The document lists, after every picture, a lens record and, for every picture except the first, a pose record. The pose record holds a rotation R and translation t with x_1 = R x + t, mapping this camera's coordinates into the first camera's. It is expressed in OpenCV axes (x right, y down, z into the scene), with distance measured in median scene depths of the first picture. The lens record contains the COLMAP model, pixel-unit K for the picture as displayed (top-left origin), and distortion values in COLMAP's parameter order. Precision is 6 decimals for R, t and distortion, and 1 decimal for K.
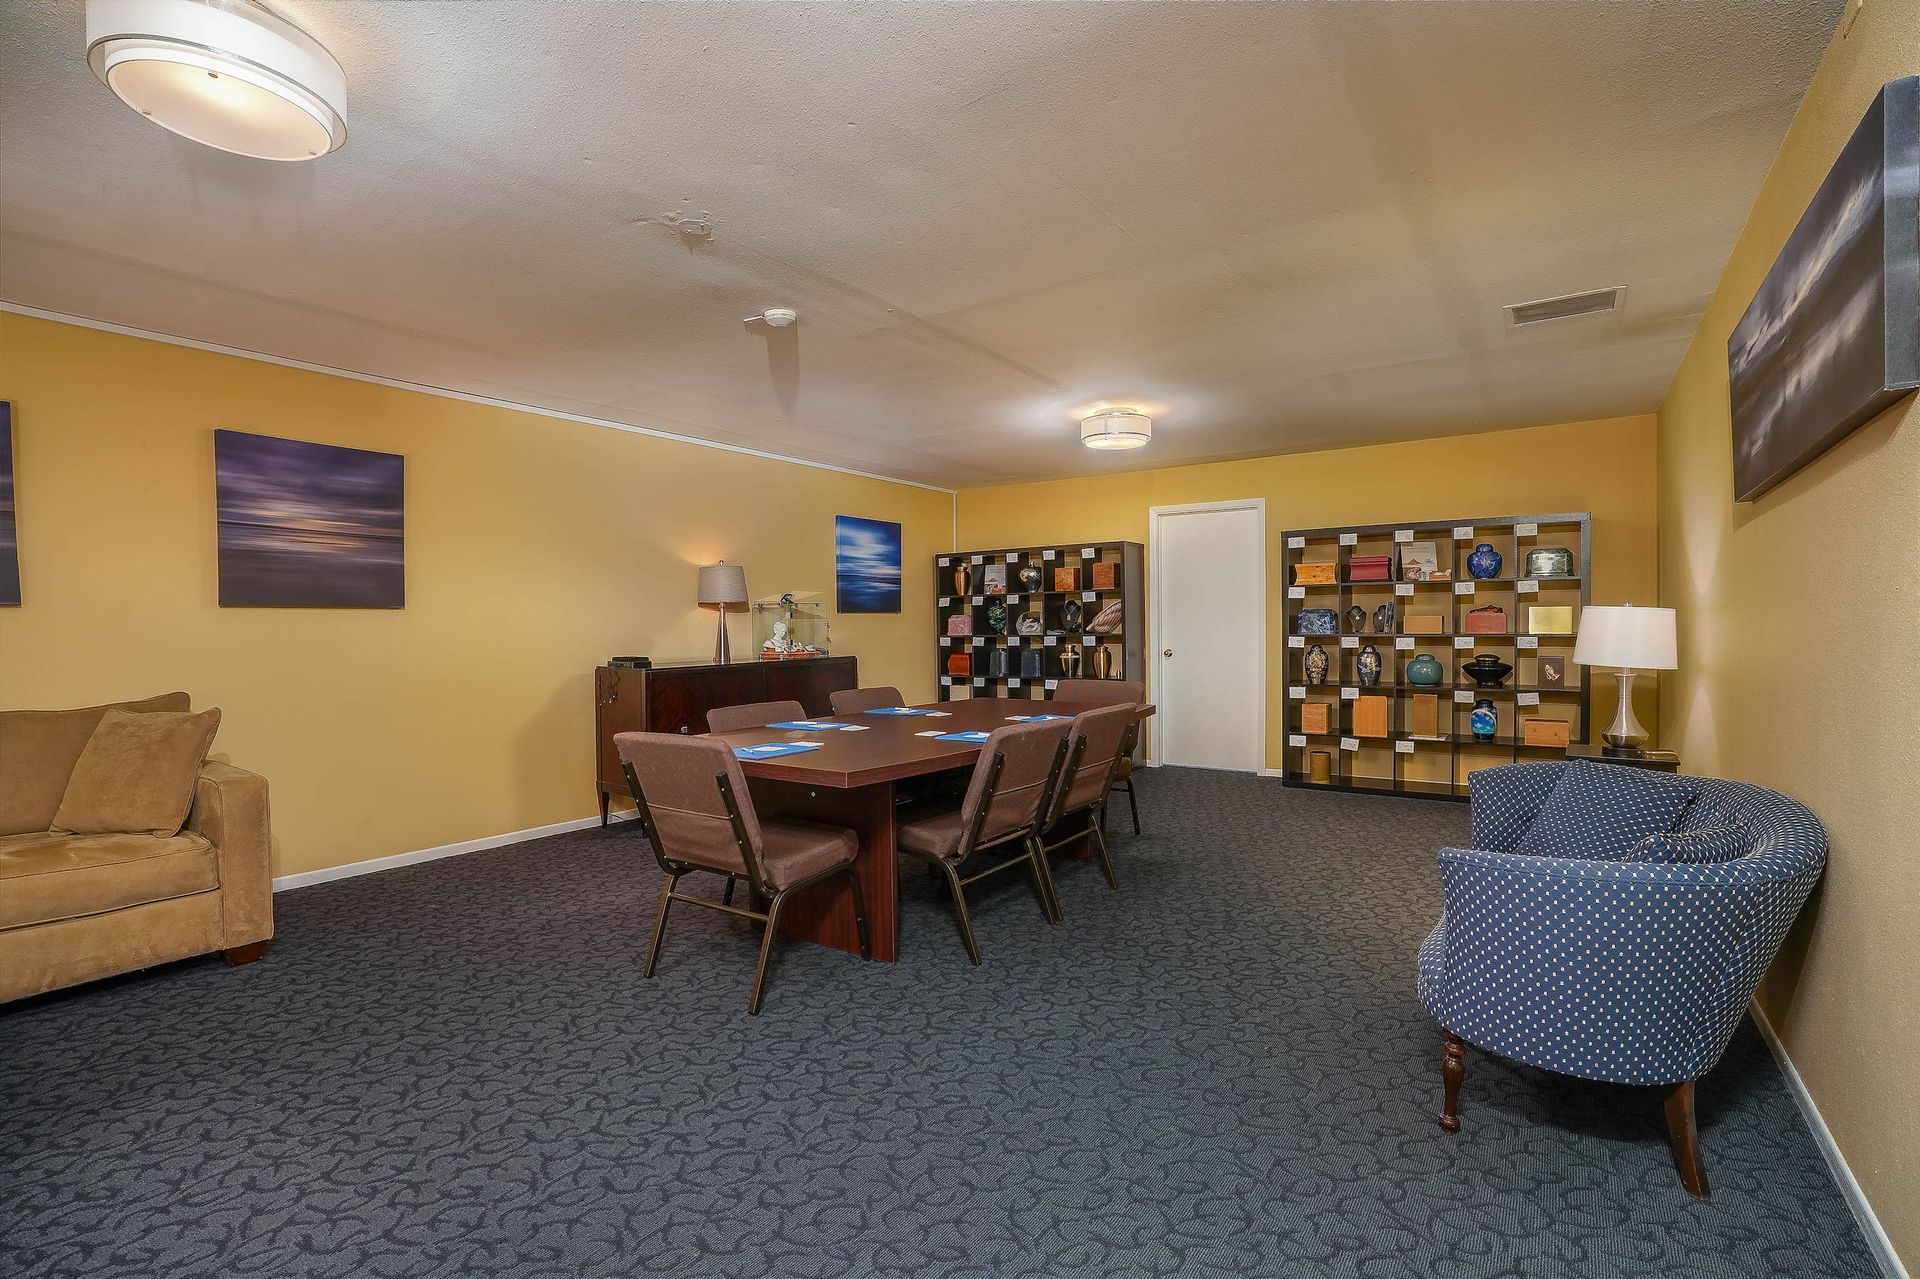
lens RADIAL K [[969.2, 0, 965.4], [0, 969.2, 635.0], [0, 0, 1]] dist [-0.010364, 0.000298]
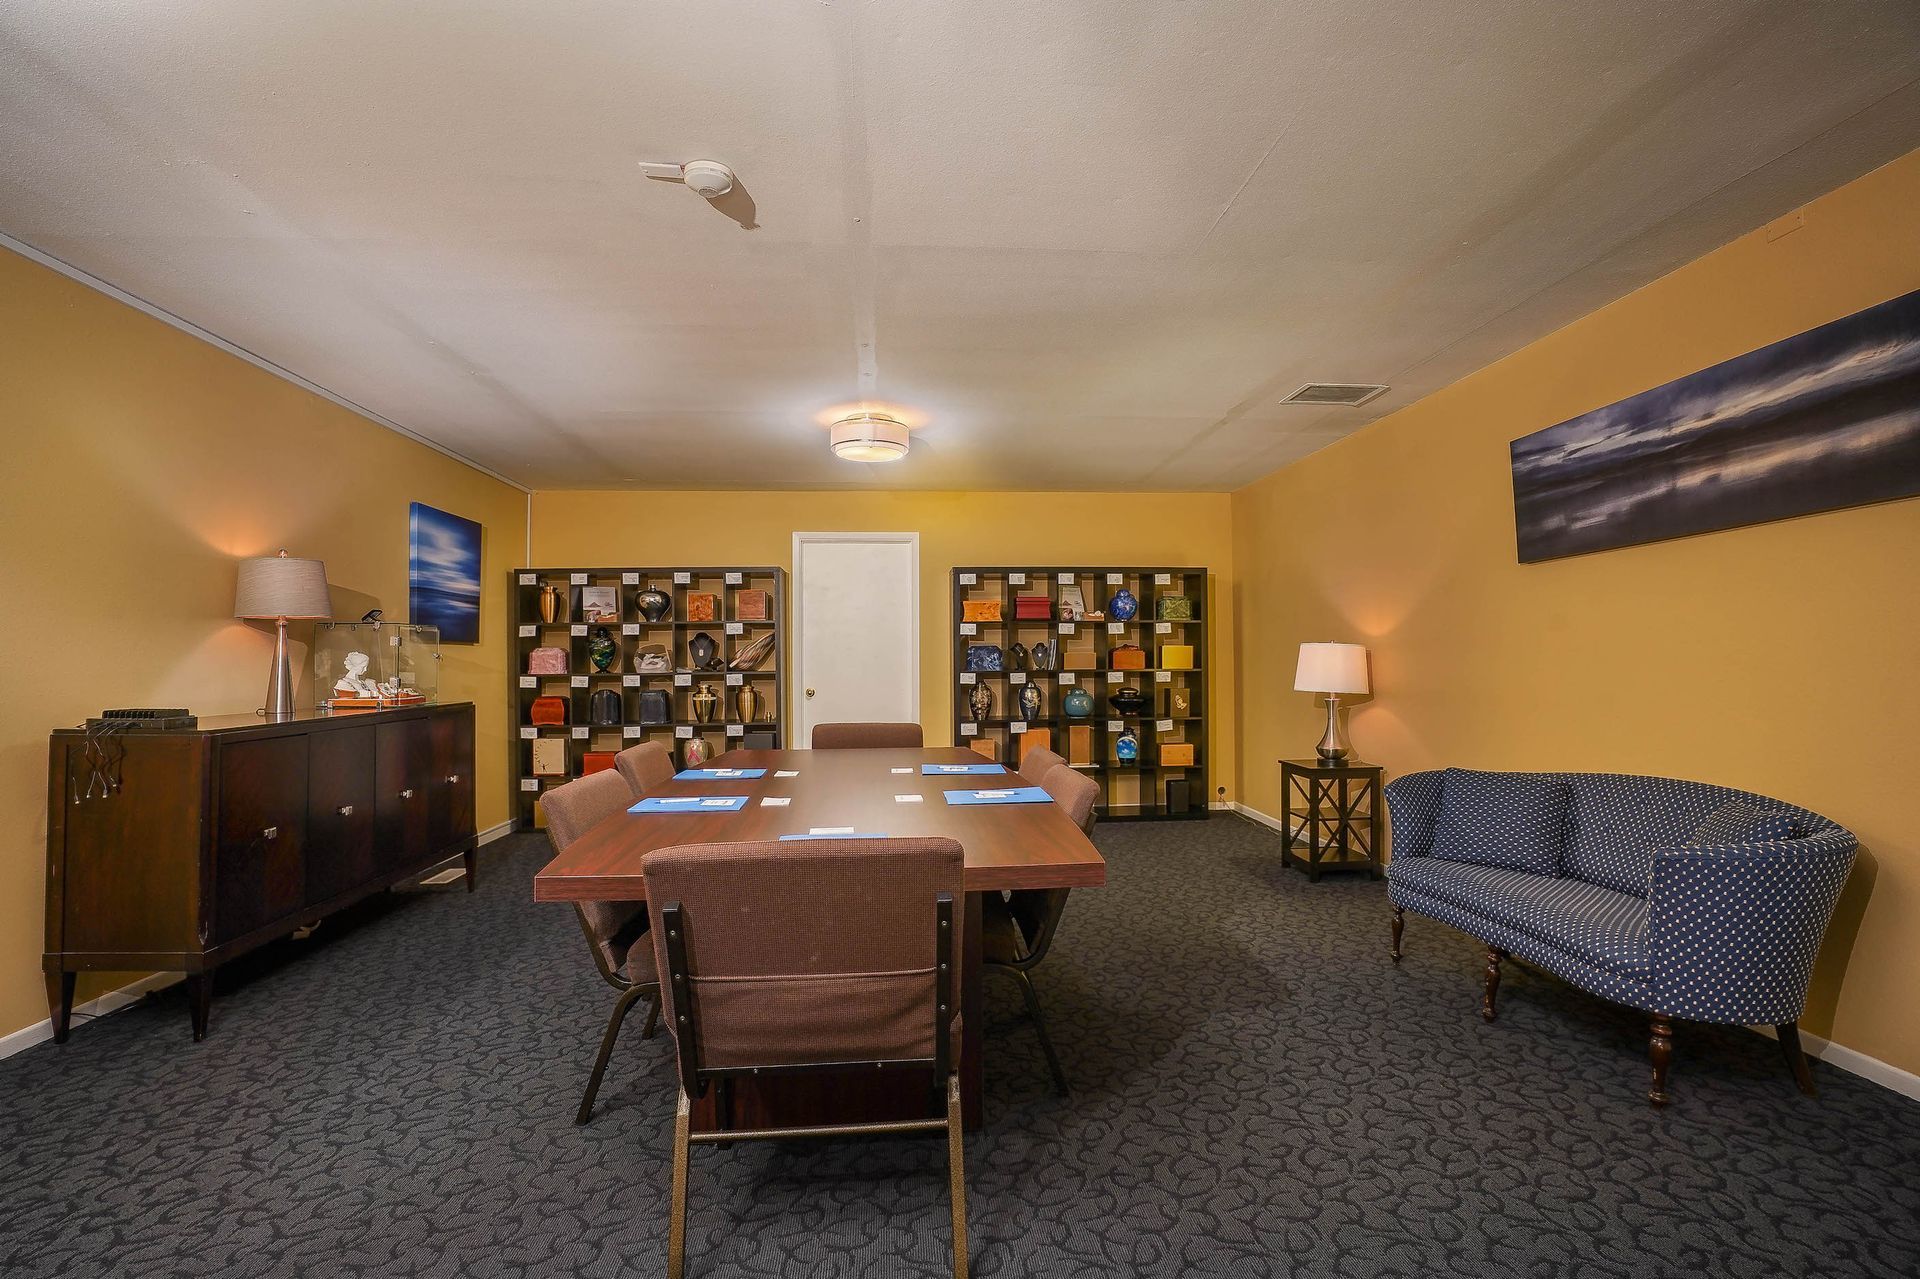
lens RADIAL K [[974.4, 0, 999.5], [0, 974.4, 644.6], [0, 0, 1]] dist [-0.048940, 0.080962]
pose [[0.765192, 0.016929, 0.643579, -0.256675], [0.007139, 0.999370, -0.034775, 0.007035], [-0.643762, 0.031203, 0.764589, 0.191249]]
